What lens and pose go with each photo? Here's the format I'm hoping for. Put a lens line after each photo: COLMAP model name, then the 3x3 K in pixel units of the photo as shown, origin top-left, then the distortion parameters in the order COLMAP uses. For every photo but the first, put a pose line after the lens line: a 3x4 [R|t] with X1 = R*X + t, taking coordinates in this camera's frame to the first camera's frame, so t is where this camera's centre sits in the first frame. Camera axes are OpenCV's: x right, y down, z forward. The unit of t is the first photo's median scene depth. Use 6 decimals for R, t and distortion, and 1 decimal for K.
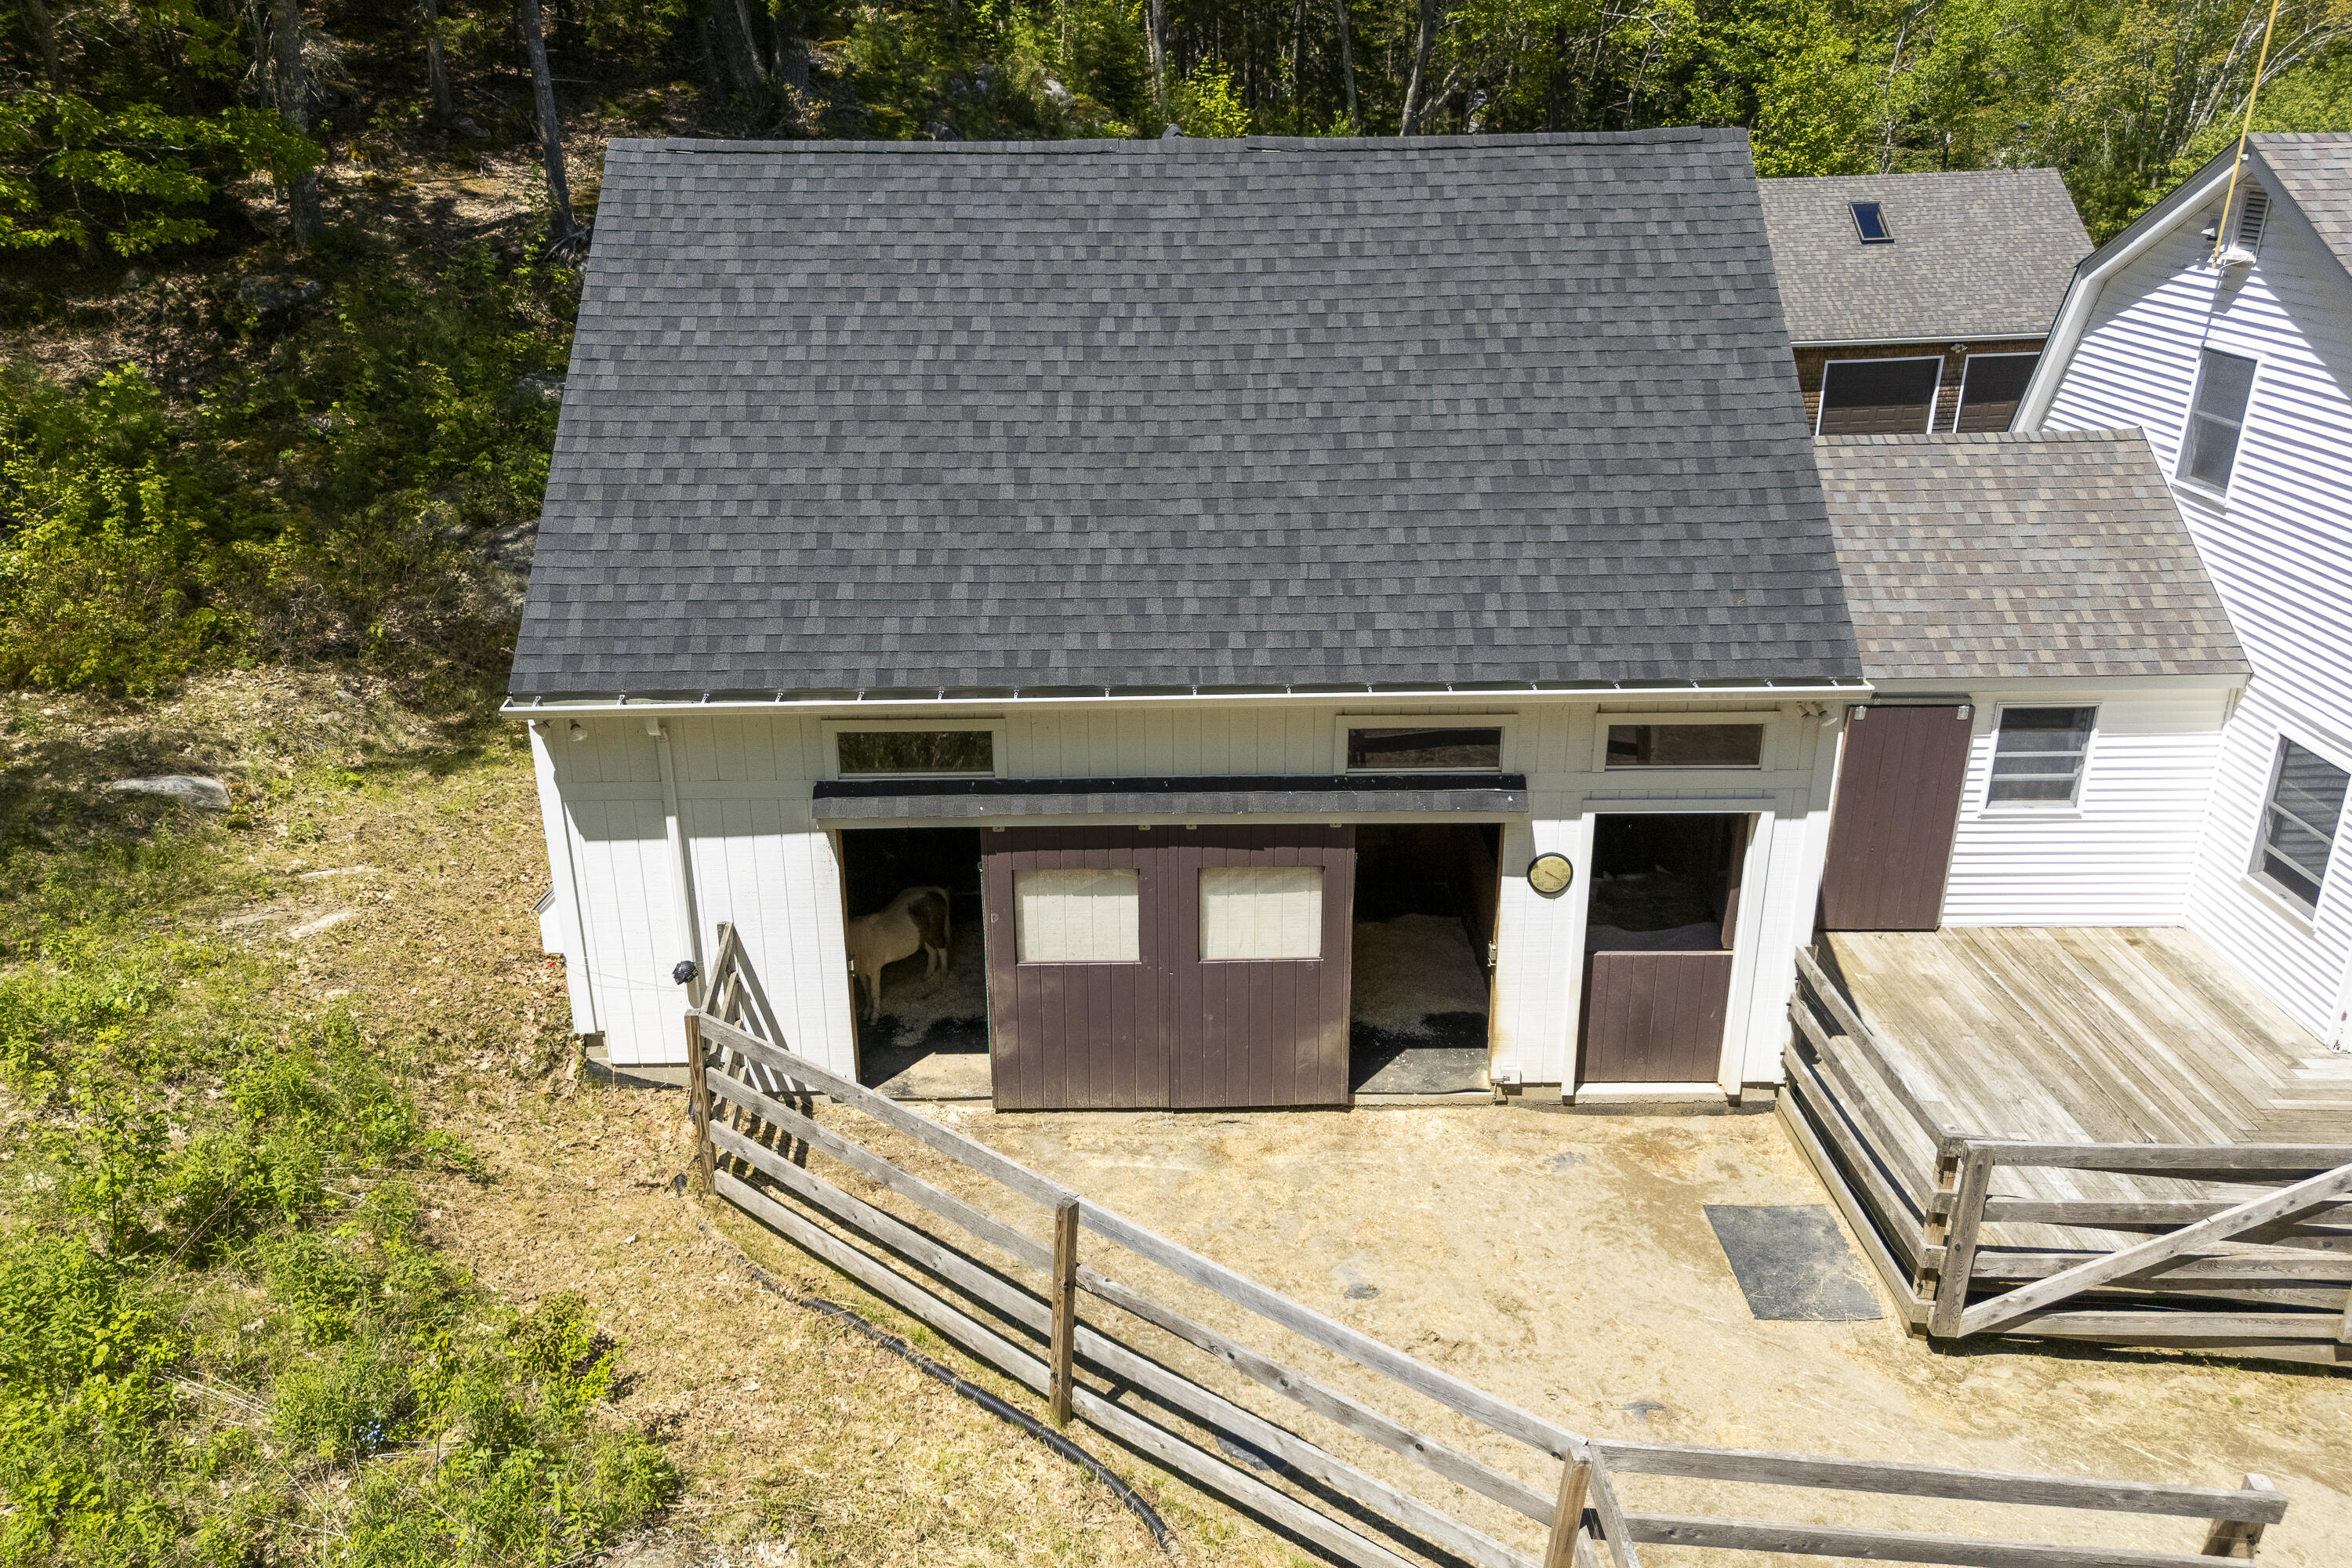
lens RADIAL K [[1665.2, 0, 1181.0], [0, 1665.2, 729.2], [0, 0, 1]] dist [0.120635, -0.061369]
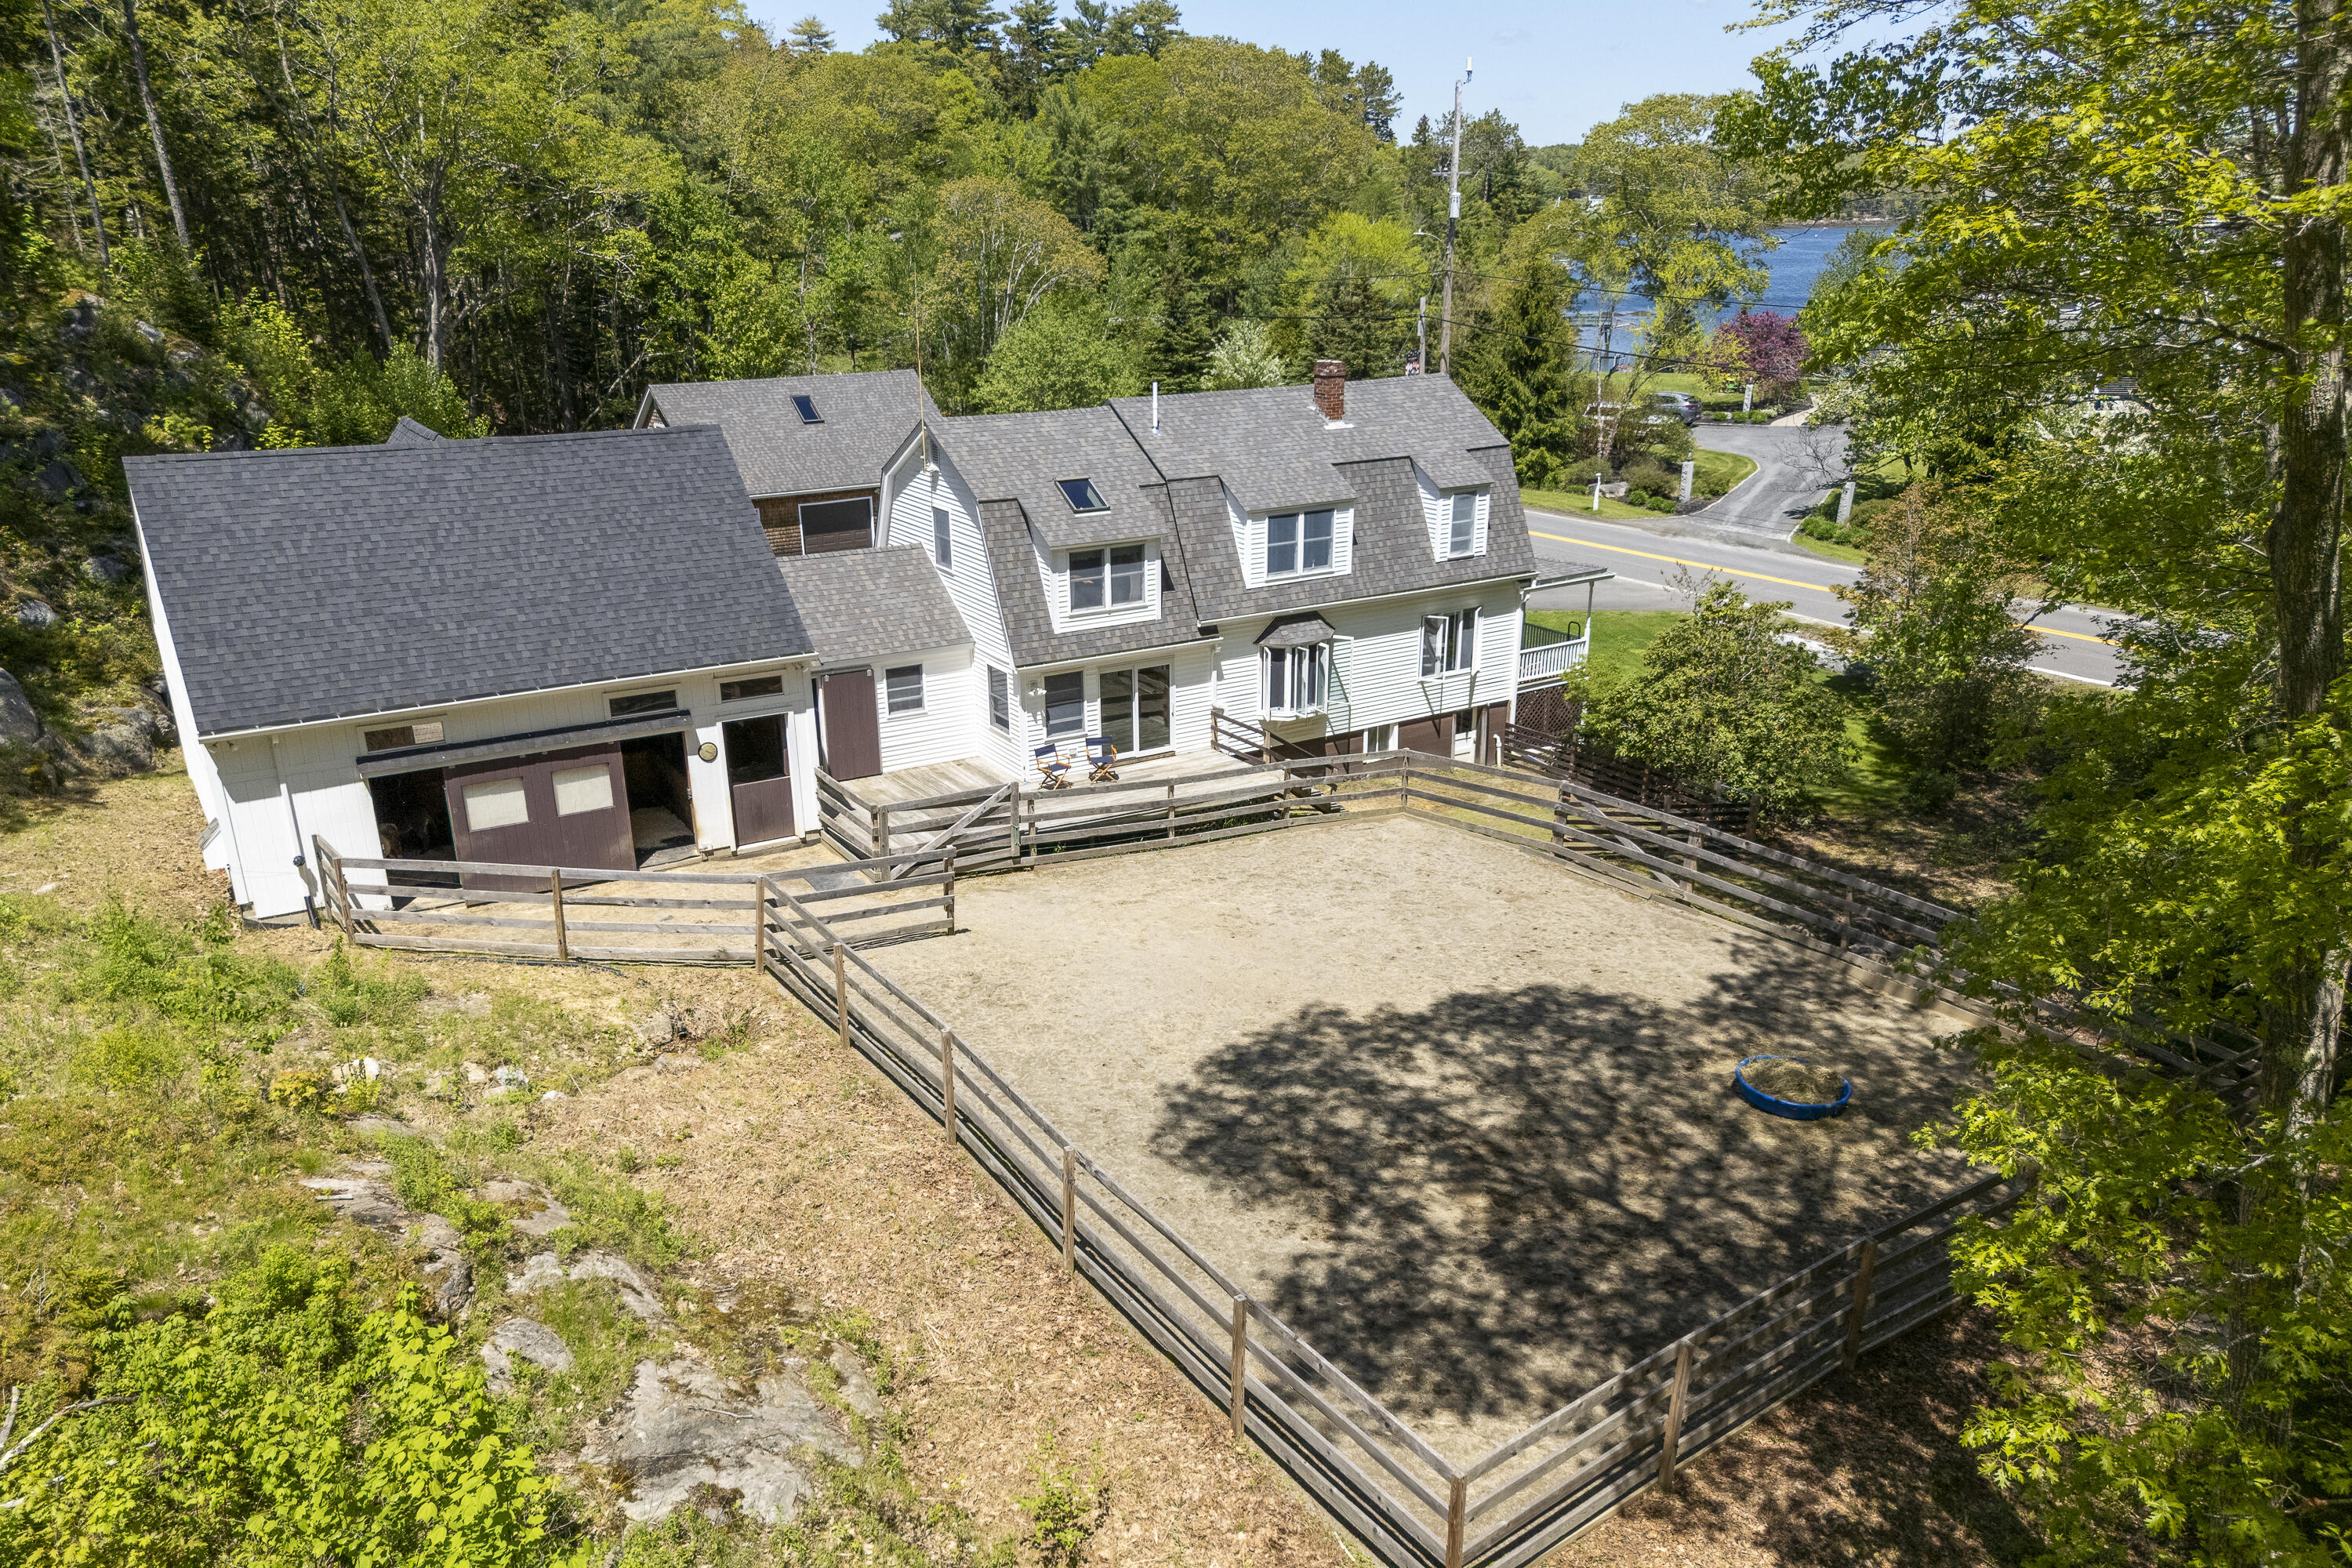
lens RADIAL K [[1673.5, 0, 1201.2], [0, 1673.5, 846.2], [0, 0, 1]] dist [0.063999, -0.008047]
pose [[0.838658, -0.183943, 0.512657, -0.426684], [0.188534, 0.981098, 0.043597, 0.240948], [-0.510987, 0.060090, 0.857486, -1.344162]]
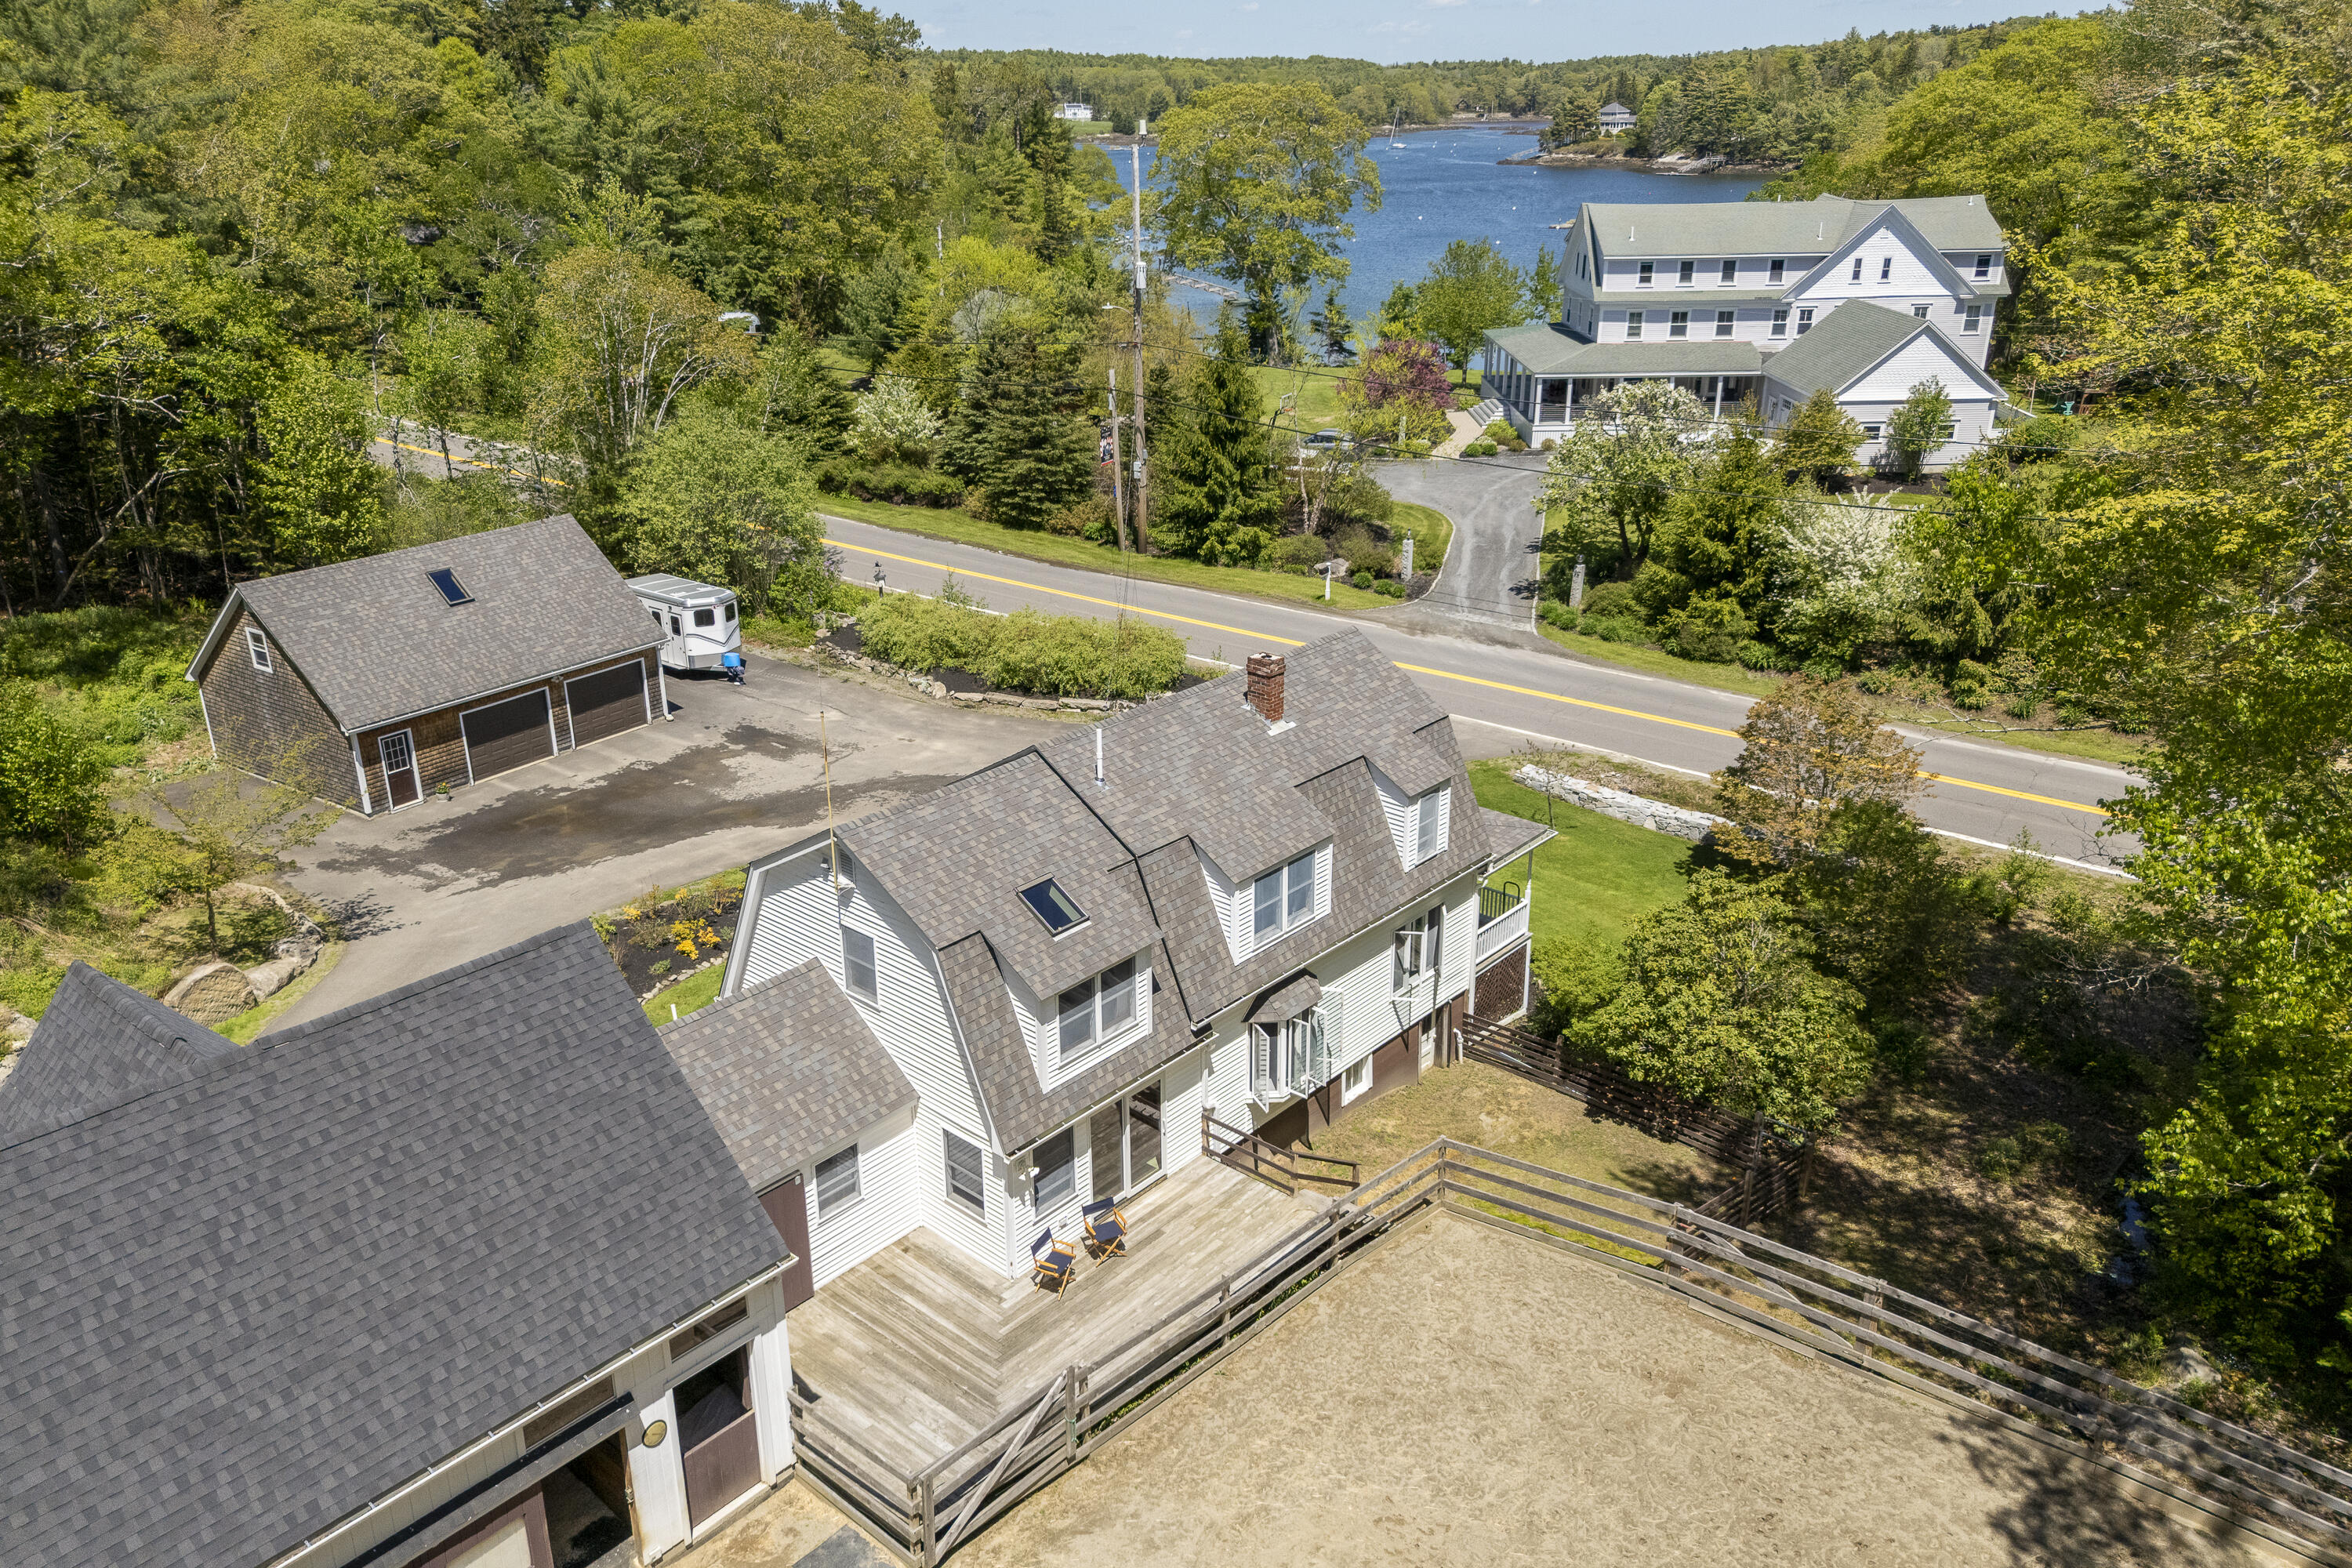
lens RADIAL K [[1673.8, 0, 1212.9], [0, 1673.8, 772.8], [0, 0, 1]] dist [0.092497, -0.071848]
pose [[0.649717, -0.263253, 0.713138, -0.438270], [0.266744, 0.957422, 0.110408, -0.563814], [-0.711839, 0.118491, 0.692275, -0.608216]]
